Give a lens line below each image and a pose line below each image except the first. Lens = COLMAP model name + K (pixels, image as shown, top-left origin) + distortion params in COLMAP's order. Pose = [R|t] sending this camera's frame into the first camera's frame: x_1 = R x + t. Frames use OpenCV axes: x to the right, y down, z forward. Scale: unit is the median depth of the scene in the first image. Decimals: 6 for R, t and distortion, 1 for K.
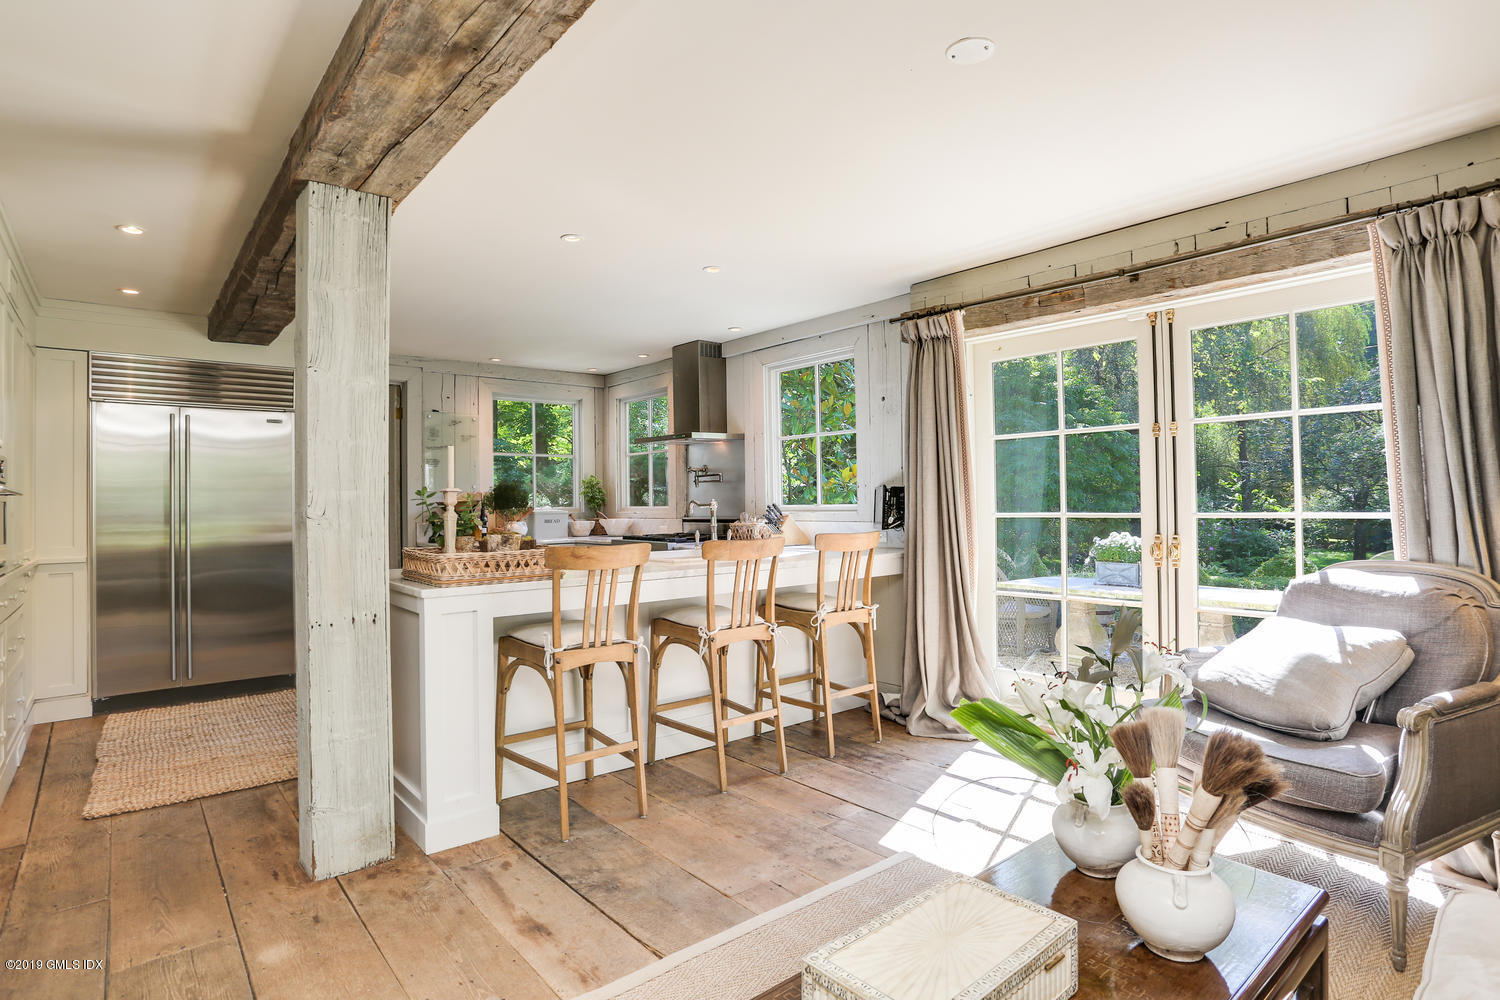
lens RADIAL K [[768.2, 0, 748.4], [0, 768.2, 502.4], [0, 0, 1]] dist [-0.002308, 0.004080]
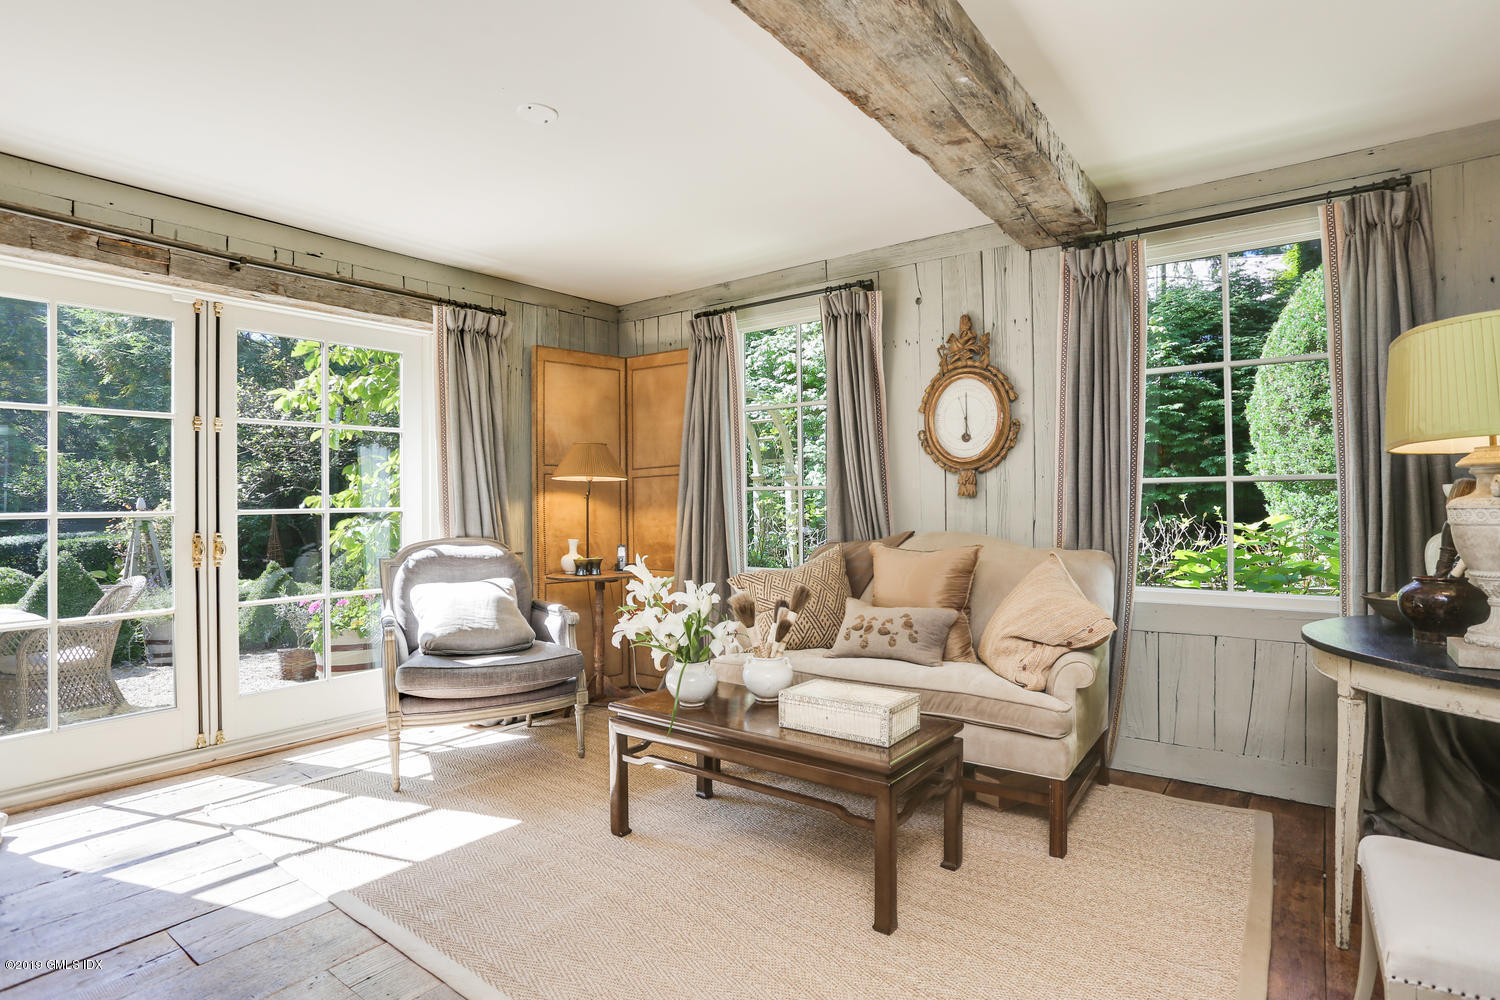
lens RADIAL K [[768.2, 0, 740.4], [0, 768.2, 497.5], [0, 0, 1]] dist [-0.002308, 0.004080]
pose [[-0.161584, 0.020852, 0.986639, -0.553792], [0.009779, 0.999761, -0.019528, 0.024485], [-0.986810, 0.006493, -0.161750, 0.528212]]
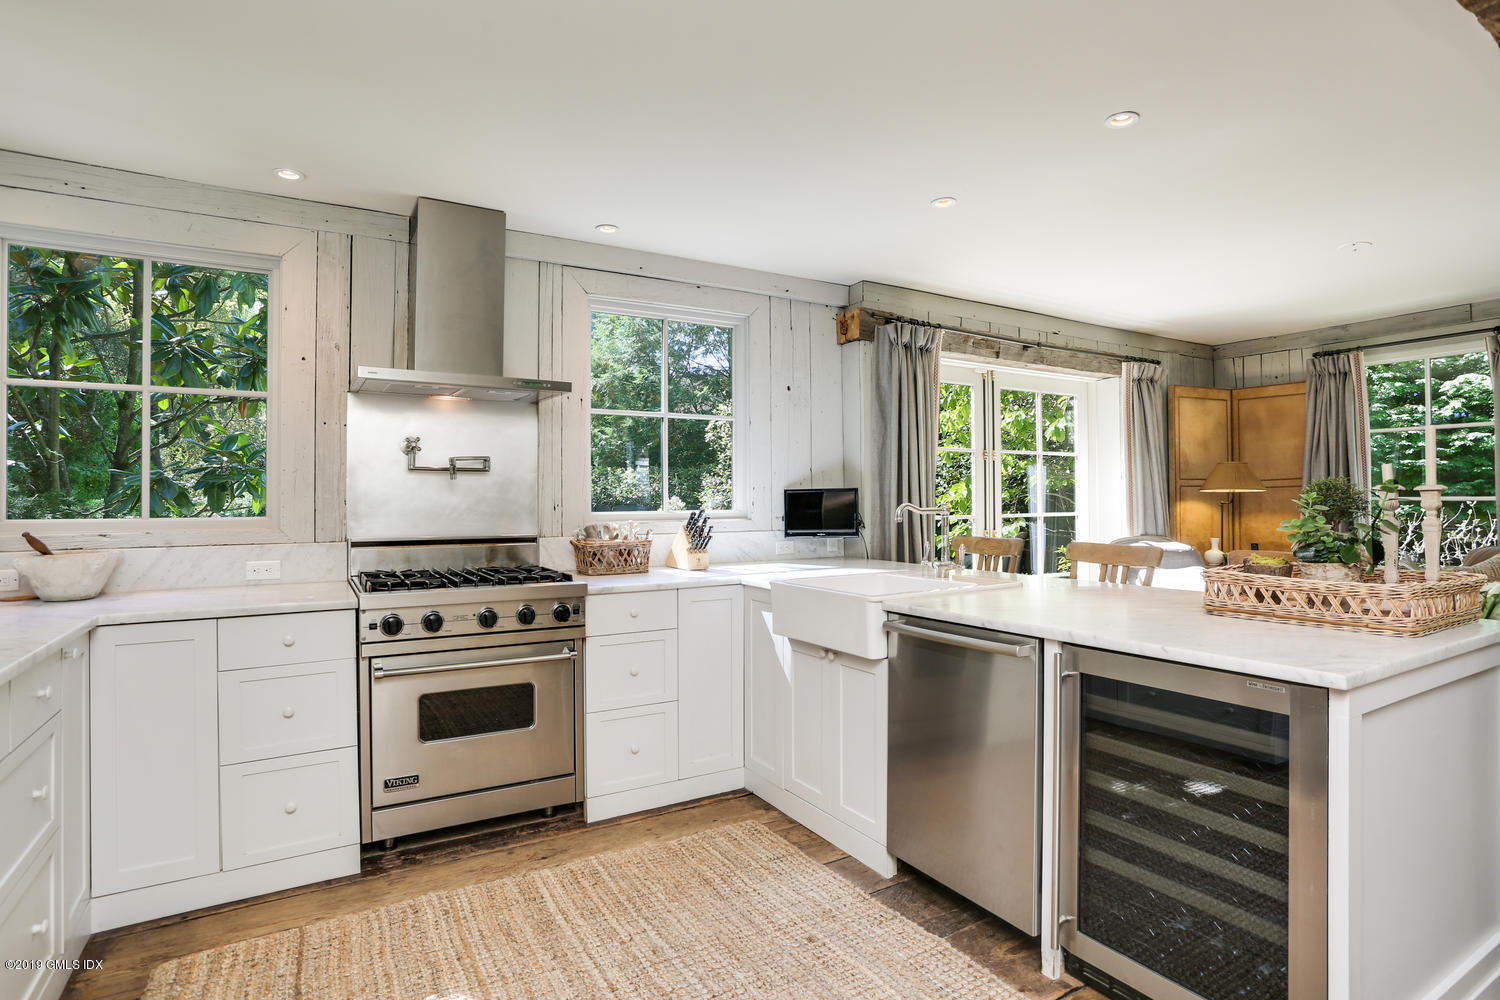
lens RADIAL K [[768.2, 0, 758.7], [0, 768.2, 496.5], [0, 0, 1]] dist [-0.002308, 0.004080]
pose [[0.151441, 0.012365, 0.988389, -0.979039], [-0.000922, 0.999923, -0.012368, 0.000153], [-0.988466, 0.000962, 0.151441, 1.275792]]
